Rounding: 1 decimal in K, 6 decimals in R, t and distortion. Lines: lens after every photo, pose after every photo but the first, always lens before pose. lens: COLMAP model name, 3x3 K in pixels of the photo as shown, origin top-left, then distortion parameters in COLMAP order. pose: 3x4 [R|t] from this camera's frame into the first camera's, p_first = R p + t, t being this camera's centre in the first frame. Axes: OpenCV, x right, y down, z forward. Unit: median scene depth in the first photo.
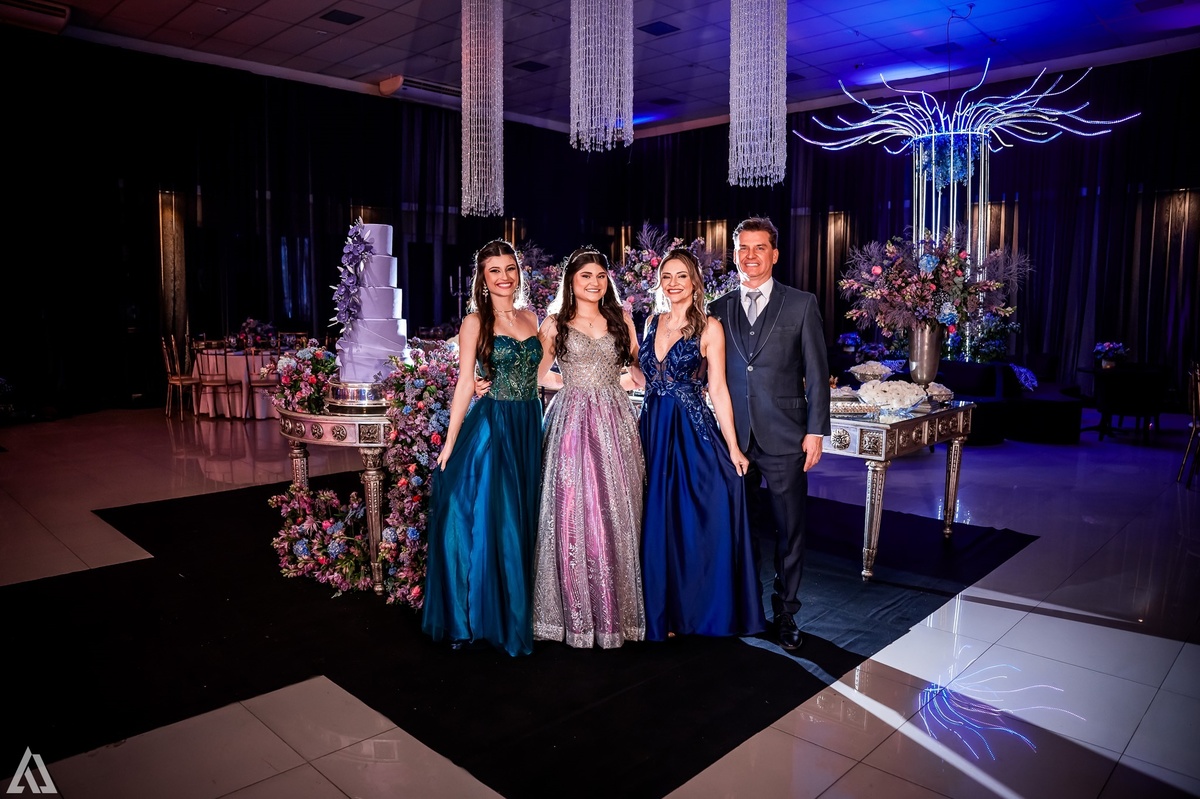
lens RADIAL K [[823.4, 0, 581.0], [0, 823.4, 401.1], [0, 0, 1]] dist [-0.127232, 0.000436]
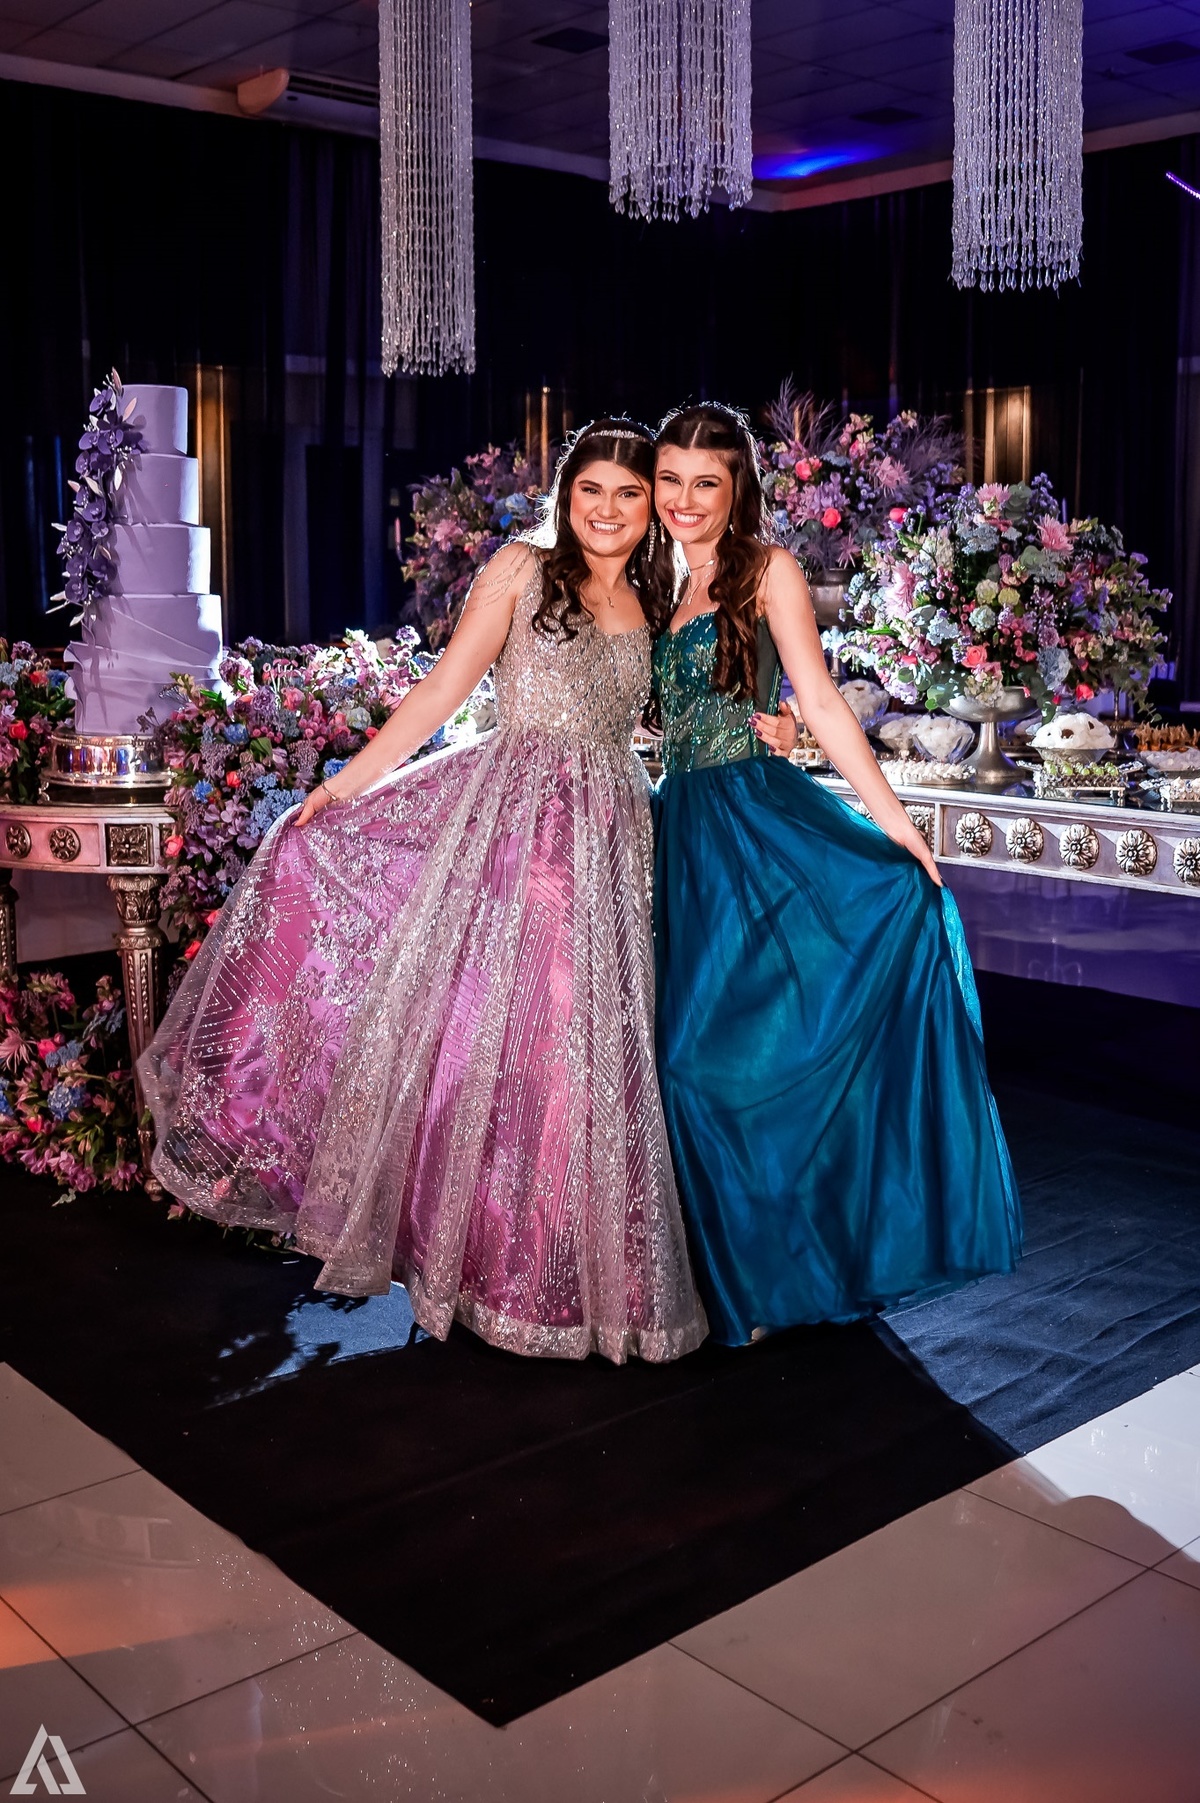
lens RADIAL K [[1861.3, 0, 598.2], [0, 1861.3, 862.9], [0, 0, 1]] dist [-0.129145, 0.011004]
pose [[0.997834, 0.000864, -0.065771, 0.063638], [0.001080, 0.999564, 0.029514, 0.018130], [0.065768, -0.029521, 0.997398, -0.008675]]
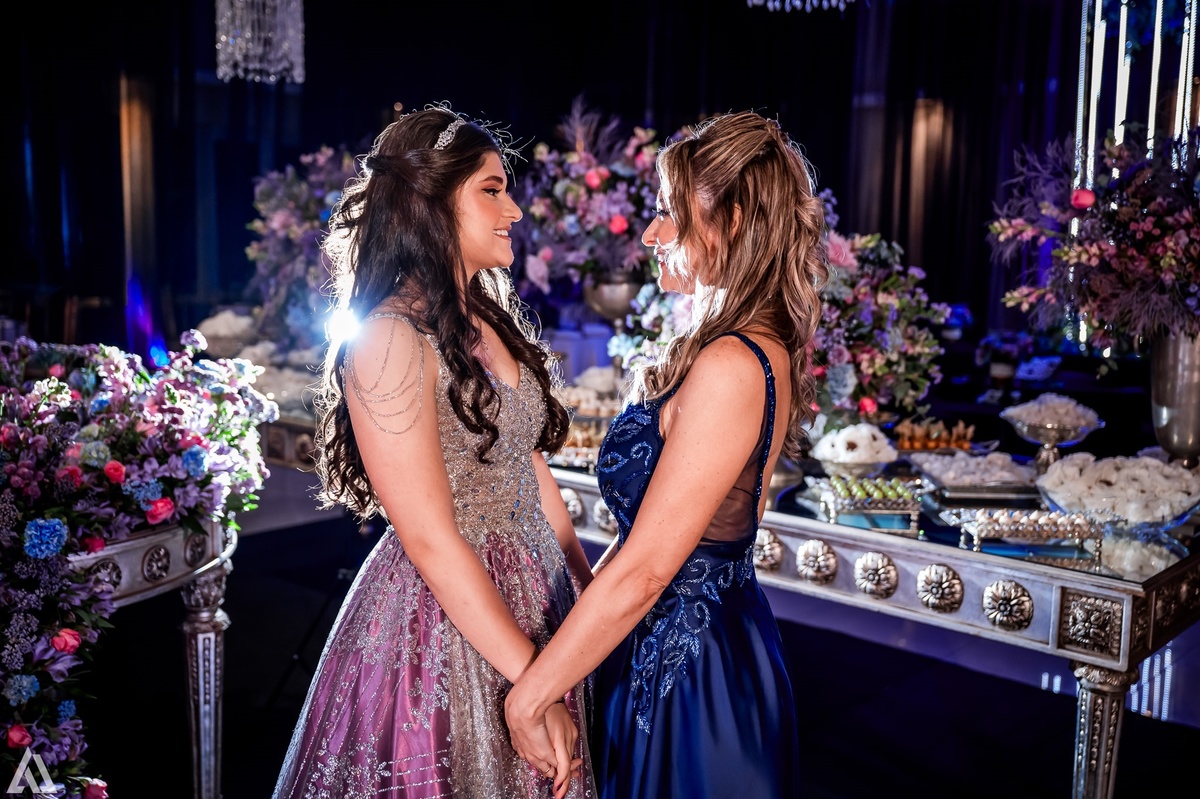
lens RADIAL K [[1235.5, 0, 580.4], [0, 1235.5, 397.8], [0, 0, 1]] dist [0.013390, 0.028470]
pose [[0.998938, 0.009774, 0.045020, 0.071562], [-0.009981, 0.999941, 0.004372, -0.060588], [-0.044975, -0.004817, 0.998977, 0.380351]]
